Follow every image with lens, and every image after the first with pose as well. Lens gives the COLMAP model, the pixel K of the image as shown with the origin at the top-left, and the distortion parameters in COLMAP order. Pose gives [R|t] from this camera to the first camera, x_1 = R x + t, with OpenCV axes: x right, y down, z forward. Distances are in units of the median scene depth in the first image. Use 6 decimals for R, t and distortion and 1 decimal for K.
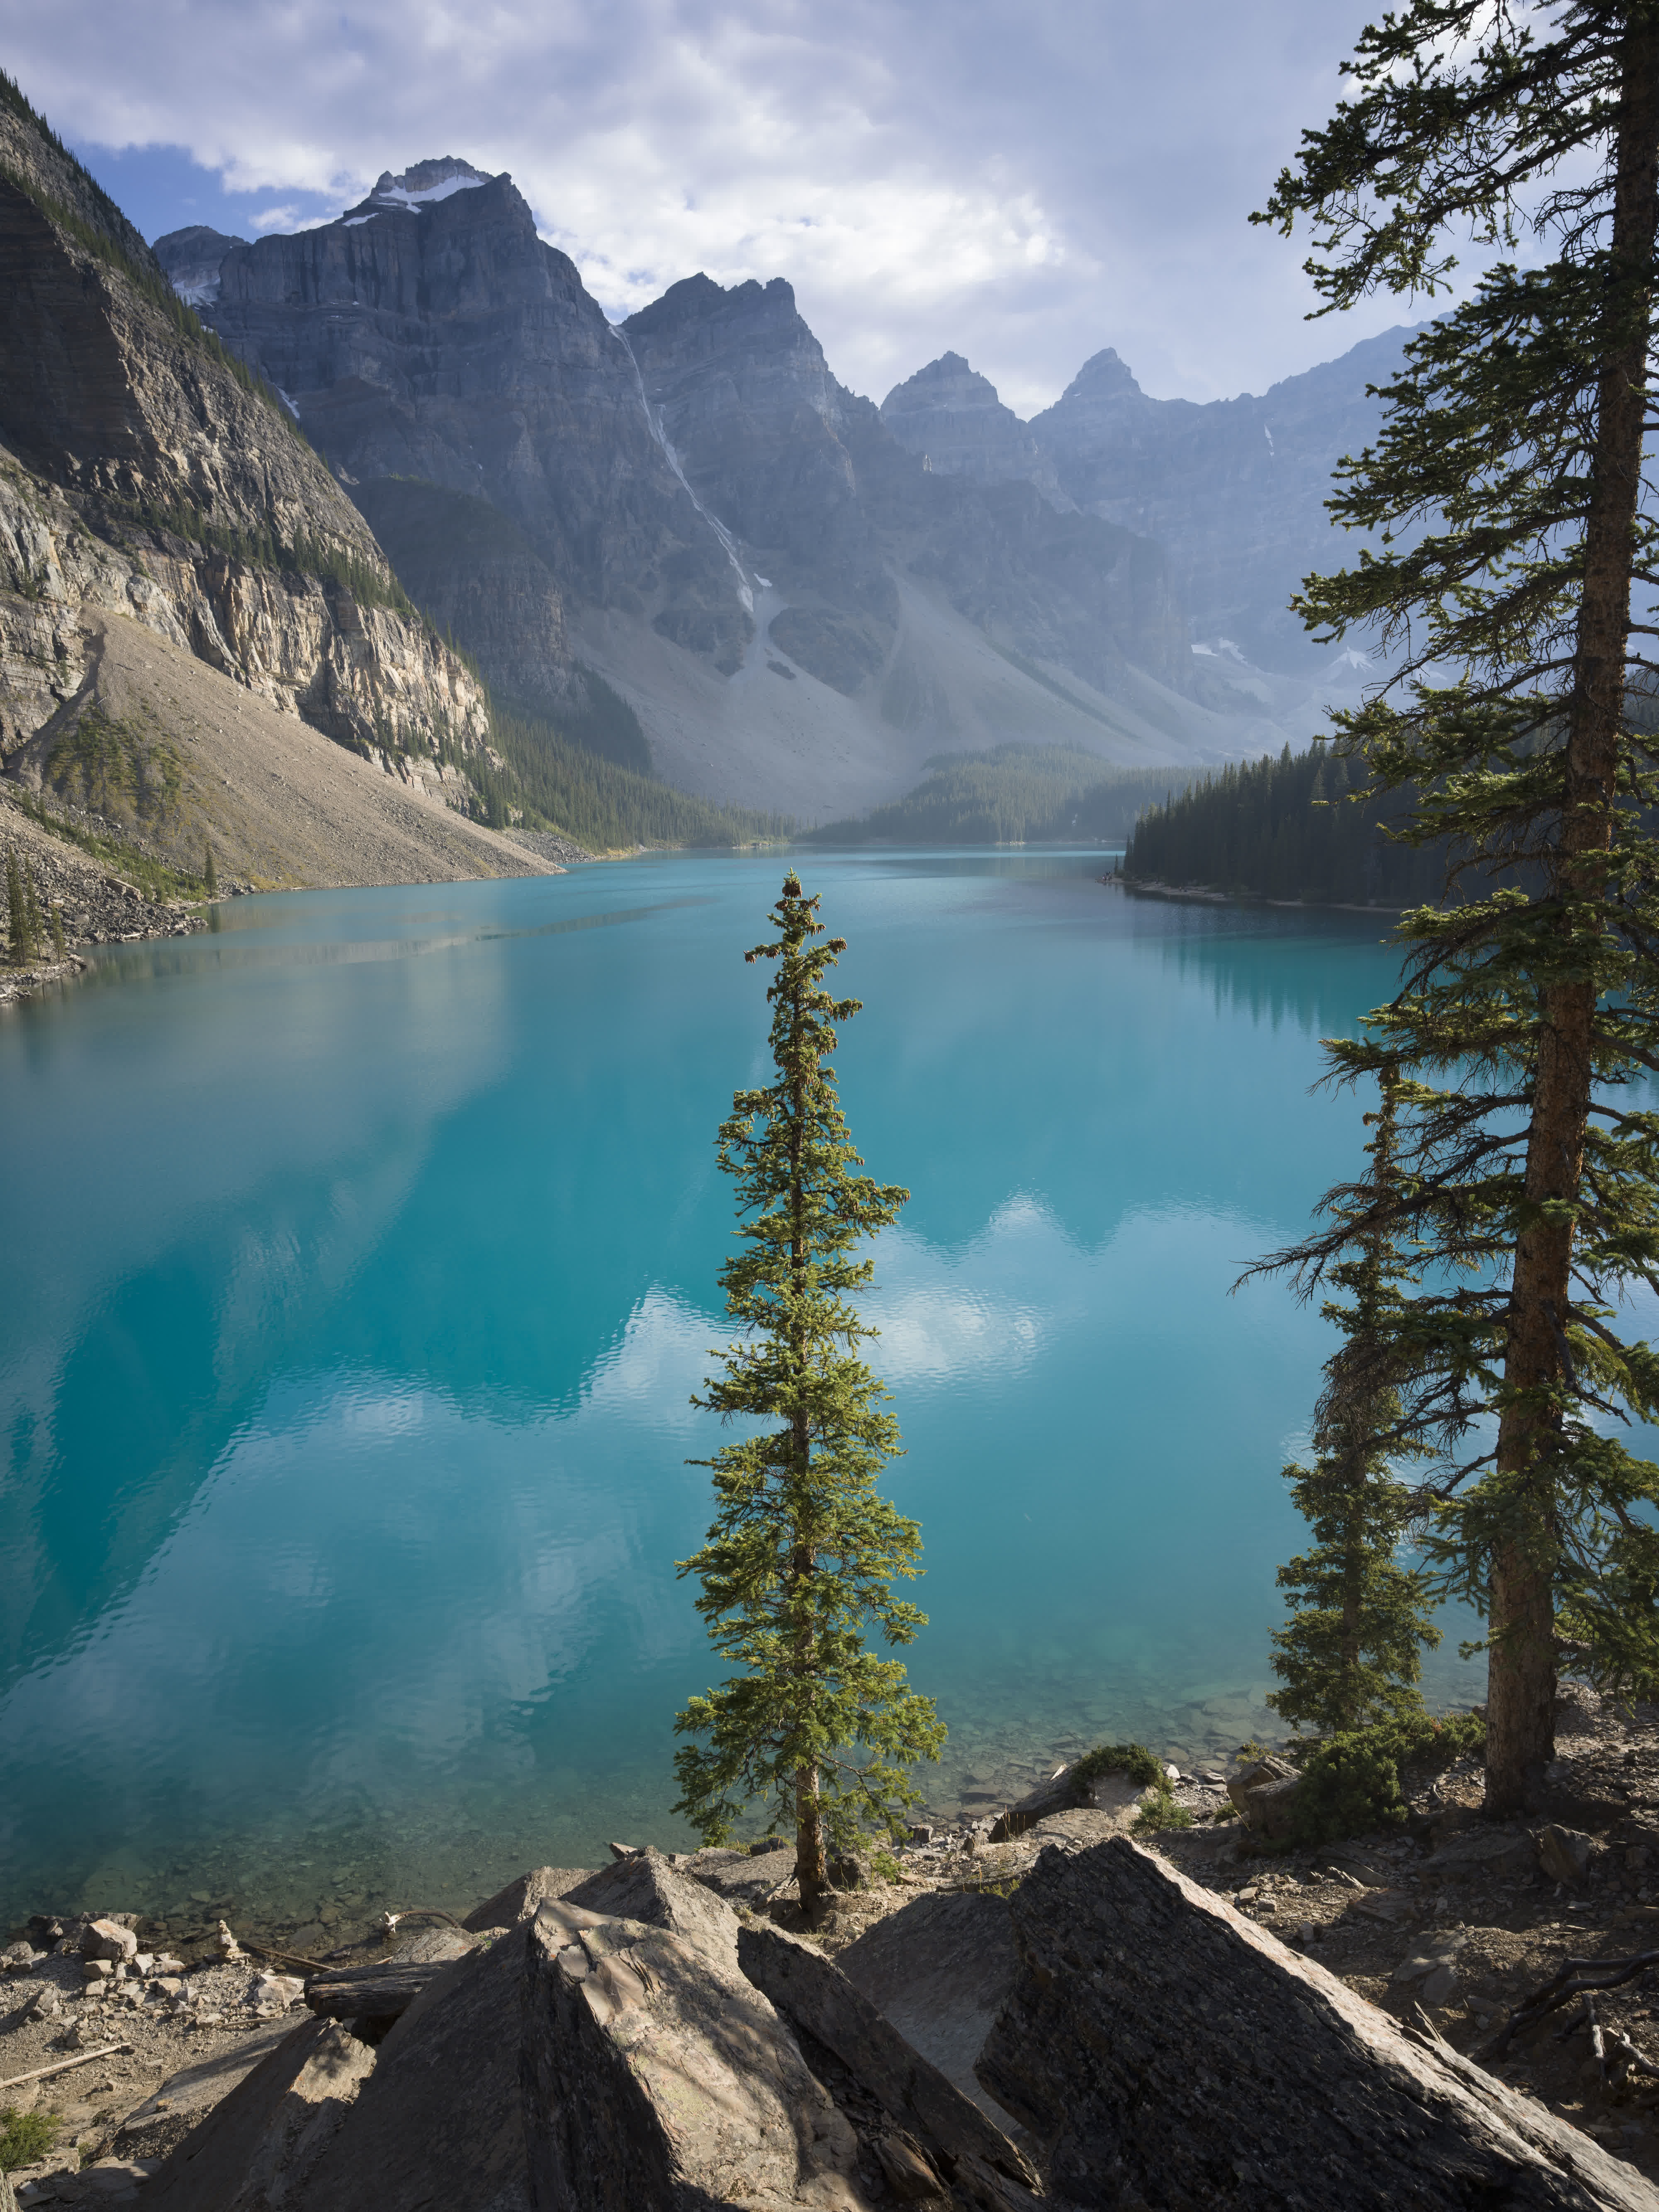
lens RADIAL K [[1431.2, 0, 829.5], [0, 1431.2, 1106.0], [0, 0, 1]] dist [-0.029127, 0.004978]
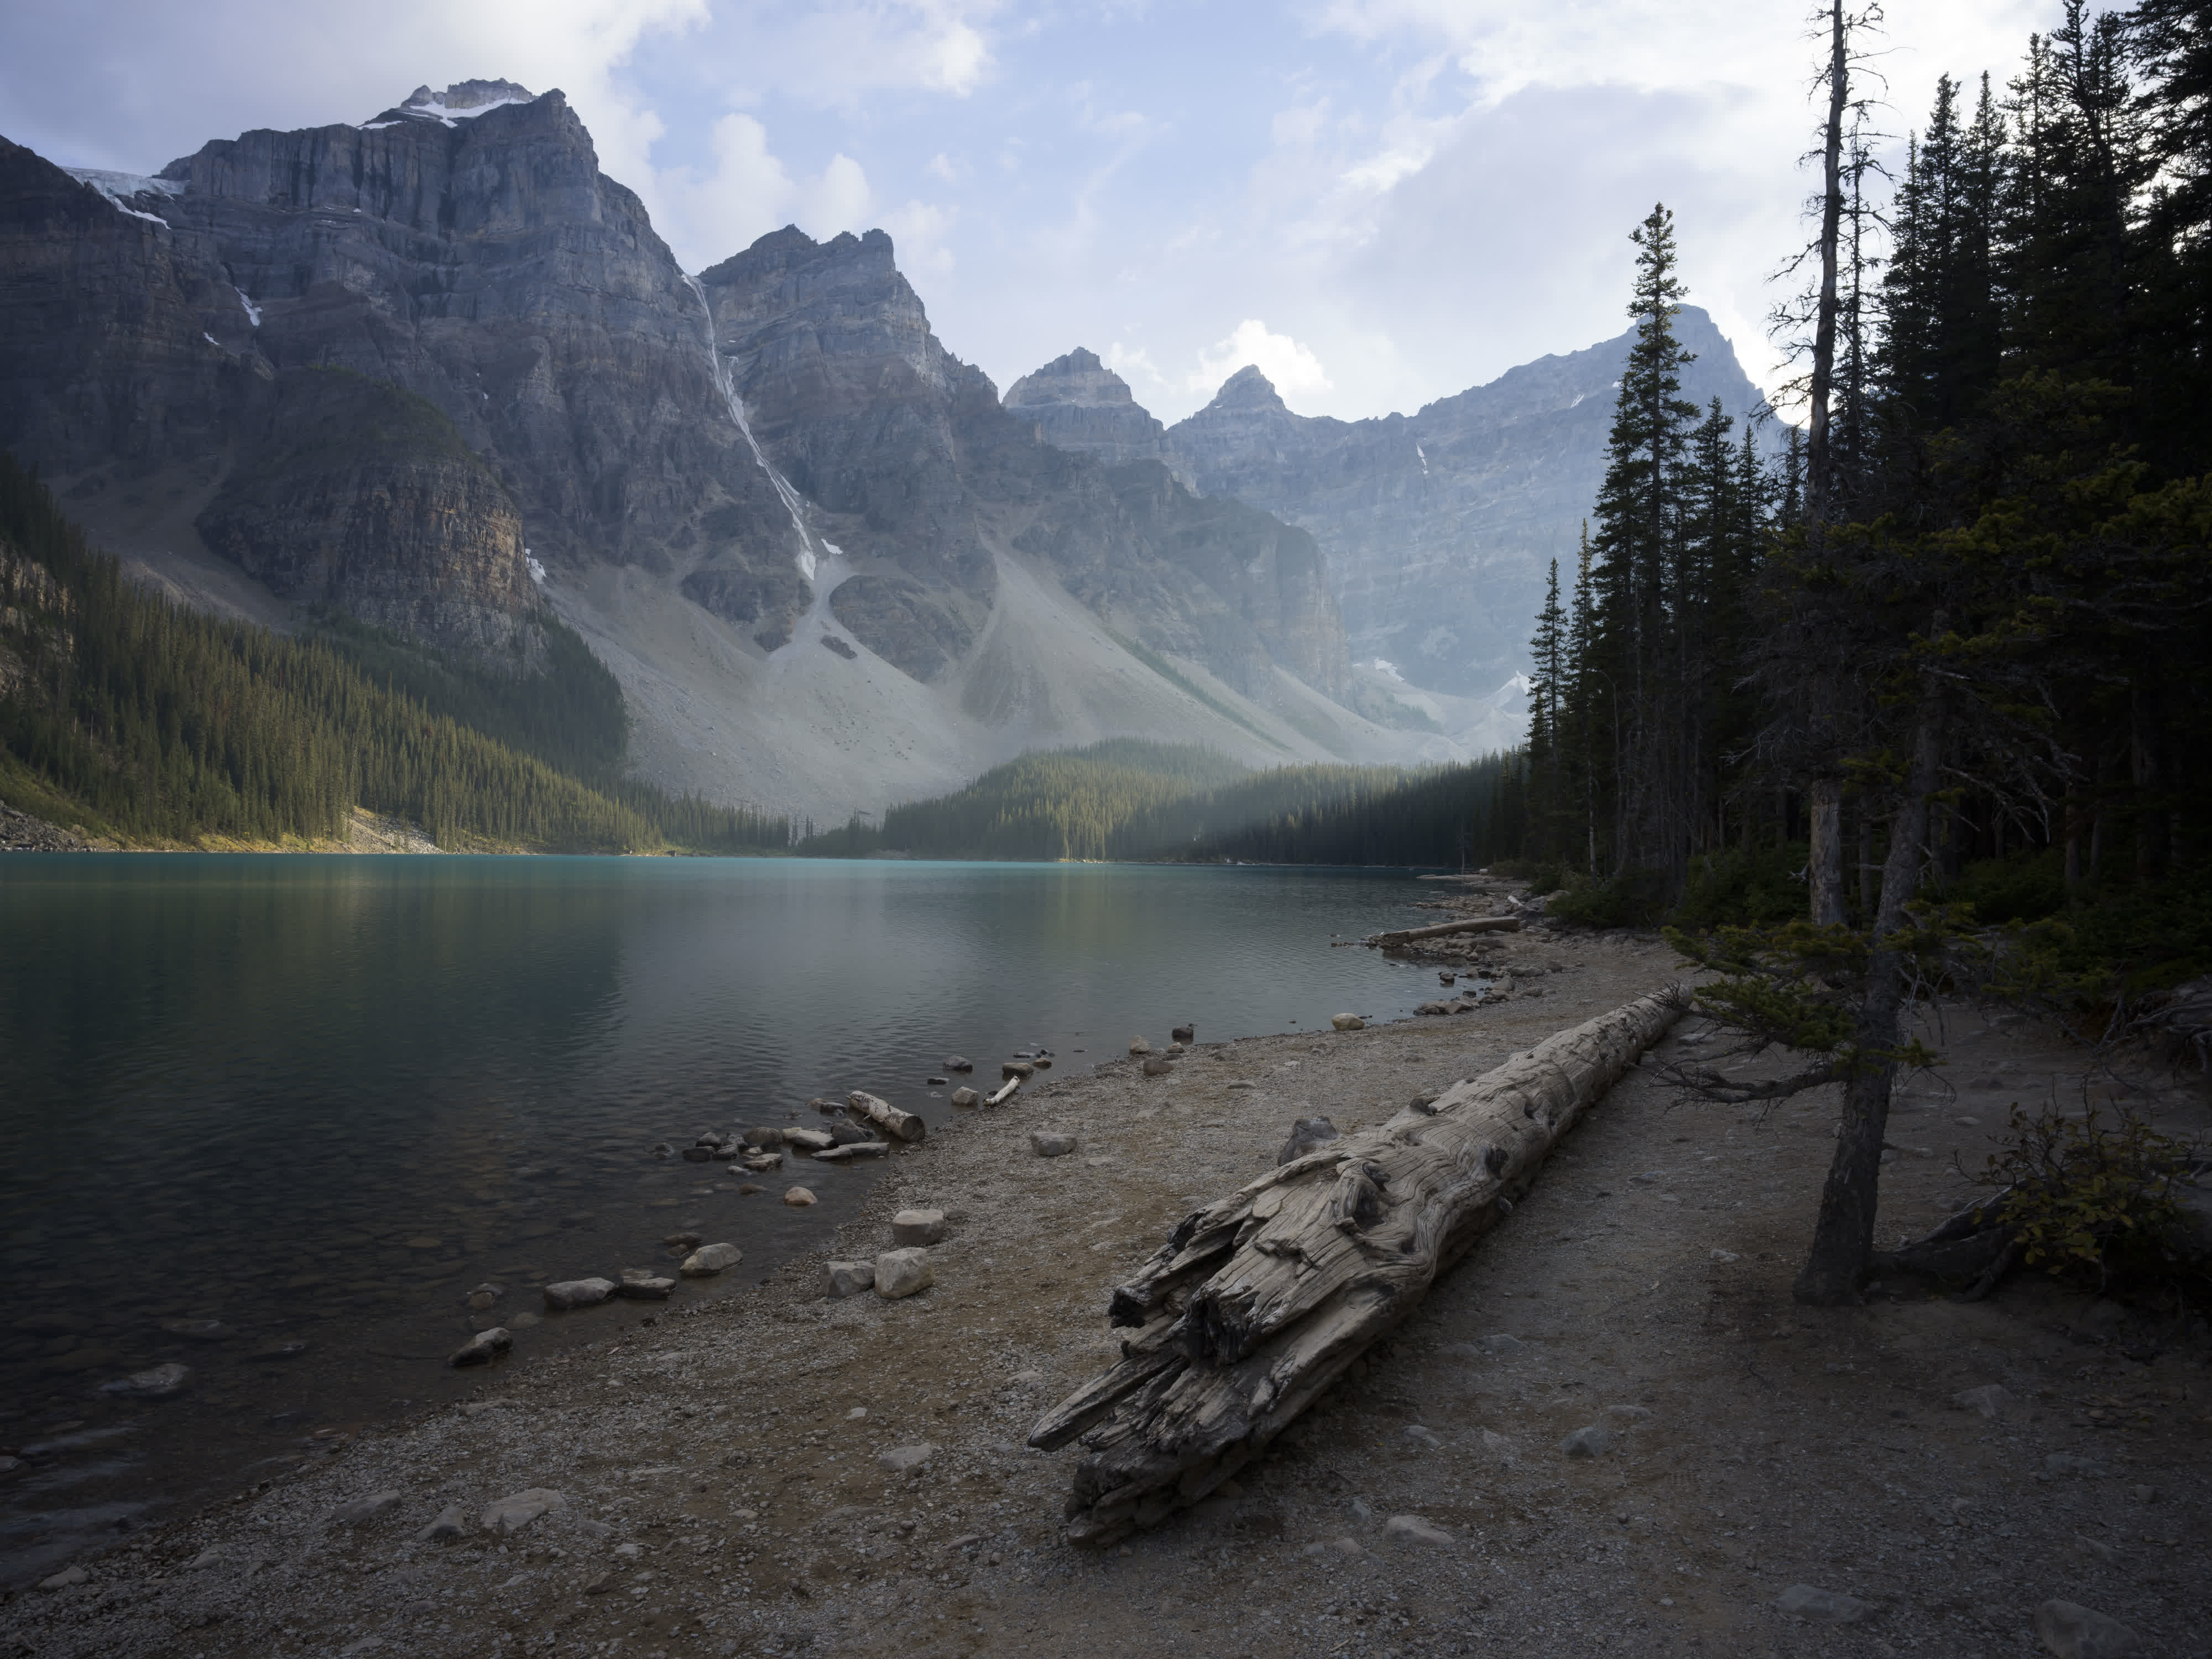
lens RADIAL K [[1431.3, 0, 1096.4], [0, 1431.3, 814.9], [0, 0, 1]] dist [-0.029127, 0.004978]
pose [[0.996500, 0.033389, 0.076639, 0.051616], [-0.015299, 0.974129, -0.225475, -0.041891], [-0.082185, 0.223513, 0.971230, 0.253336]]
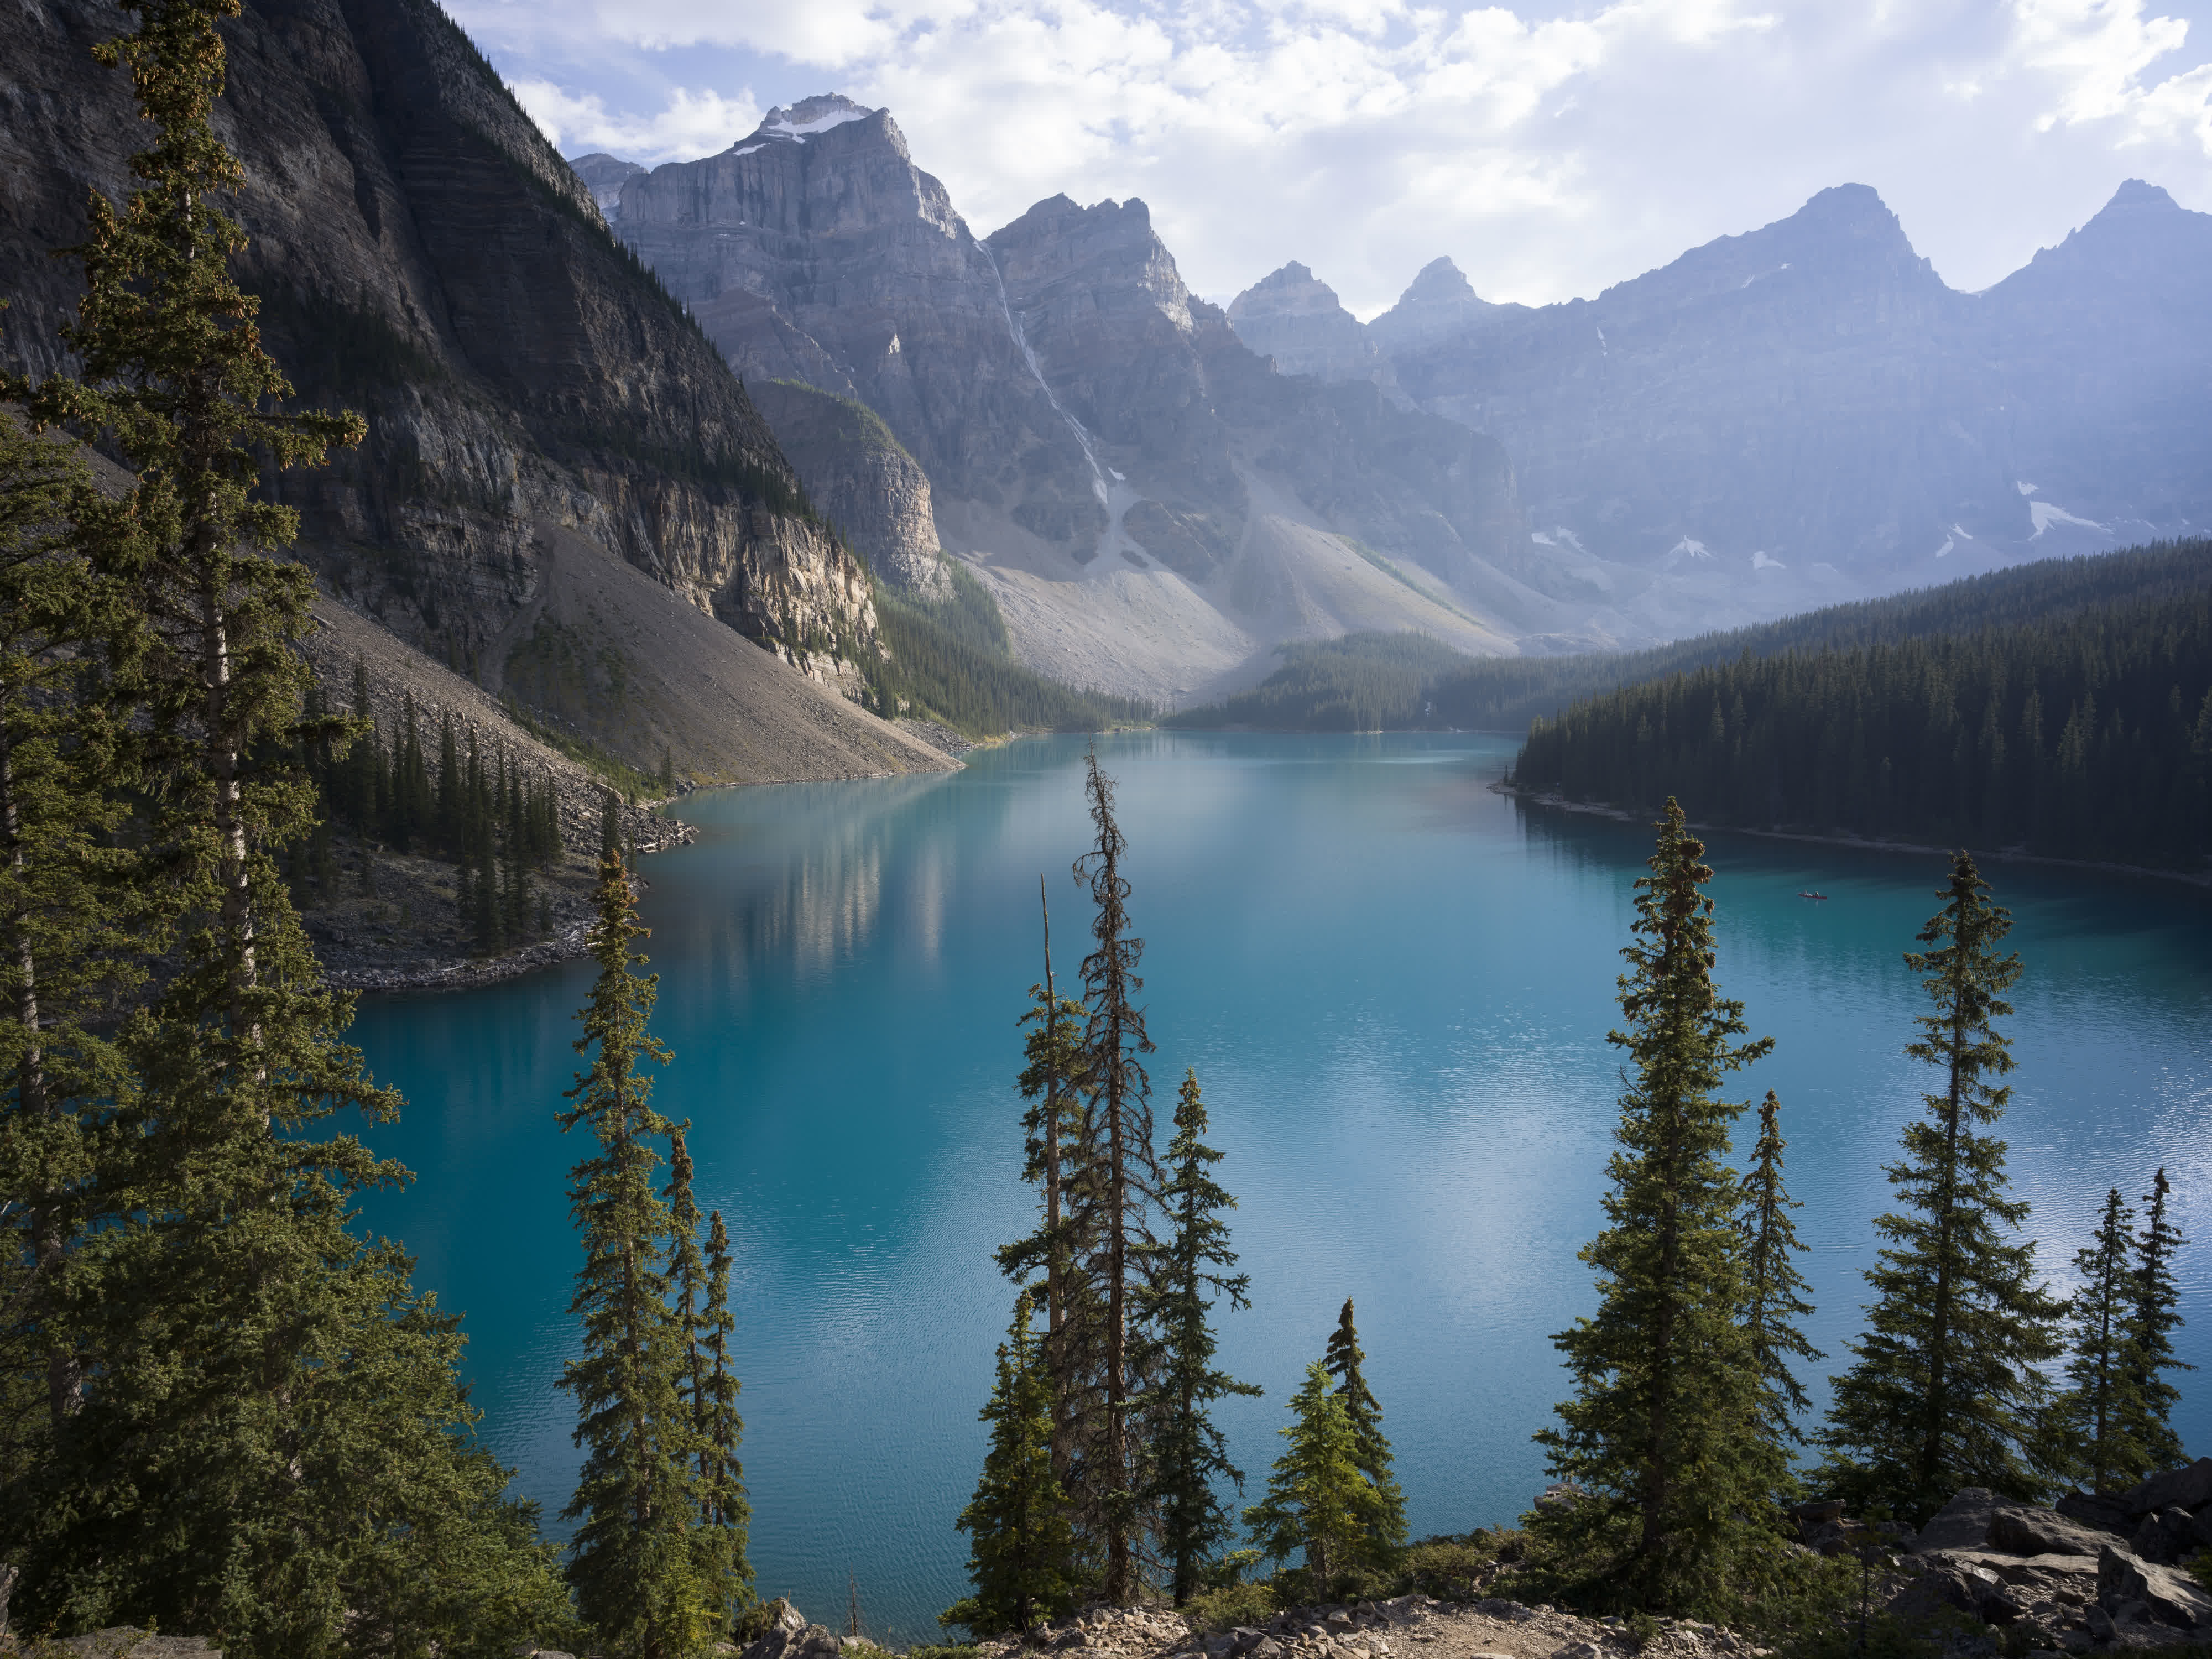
lens RADIAL K [[1431.3, 0, 1096.4], [0, 1431.3, 814.9], [0, 0, 1]] dist [-0.029127, 0.004978]
pose [[0.998889, 0.012876, -0.045327, -0.011998], [-0.017902, 0.993513, -0.112297, -0.003268], [0.043587, 0.112984, 0.992640, -0.013021]]
